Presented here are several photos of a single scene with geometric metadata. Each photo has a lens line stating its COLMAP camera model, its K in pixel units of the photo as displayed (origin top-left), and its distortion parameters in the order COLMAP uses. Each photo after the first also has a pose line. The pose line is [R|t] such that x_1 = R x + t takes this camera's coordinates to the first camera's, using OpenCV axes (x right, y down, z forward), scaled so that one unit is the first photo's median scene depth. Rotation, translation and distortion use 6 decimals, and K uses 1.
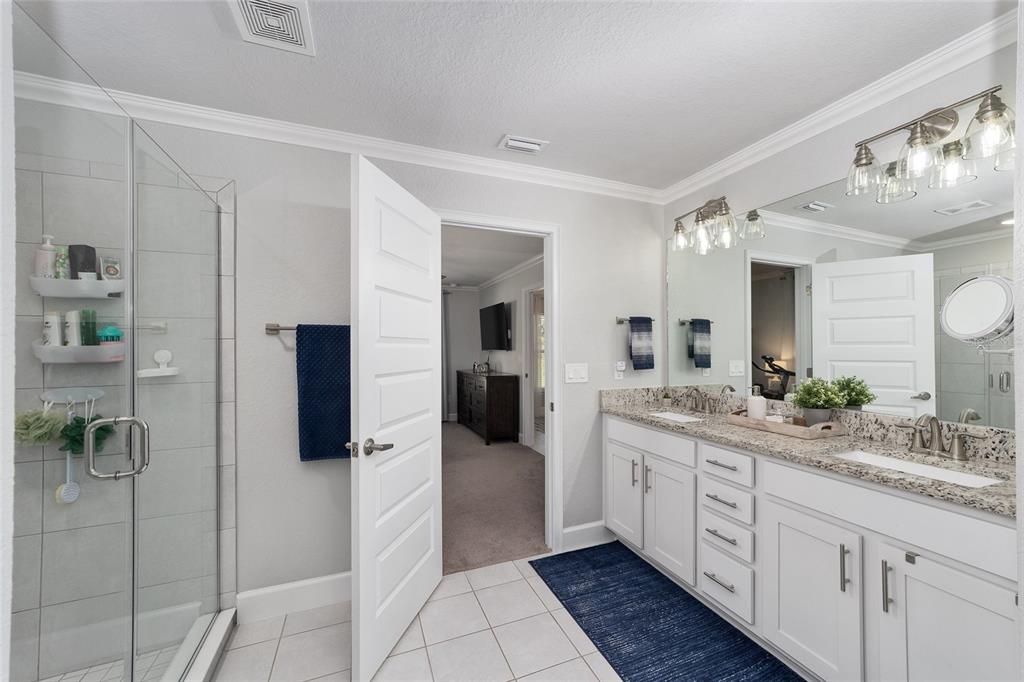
lens RADIAL K [[393.0, 0, 513.1], [0, 393.0, 344.1], [0, 0, 1]] dist [-0.002041, -0.000083]
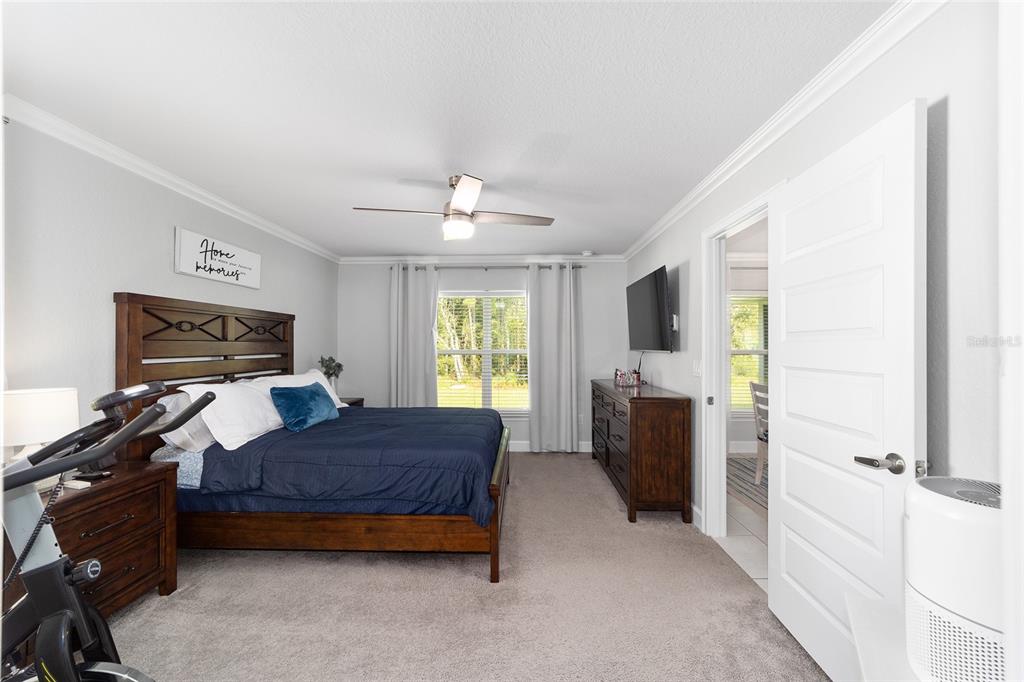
lens RADIAL K [[393.0, 0, 513.1], [0, 393.0, 344.1], [0, 0, 1]] dist [-0.002041, -0.000083]
pose [[0.919988, 0.006509, -0.391892, -0.003019], [-0.003988, 0.999966, 0.007248, 0.002516], [0.391926, -0.005105, 0.919983, 0.417404]]
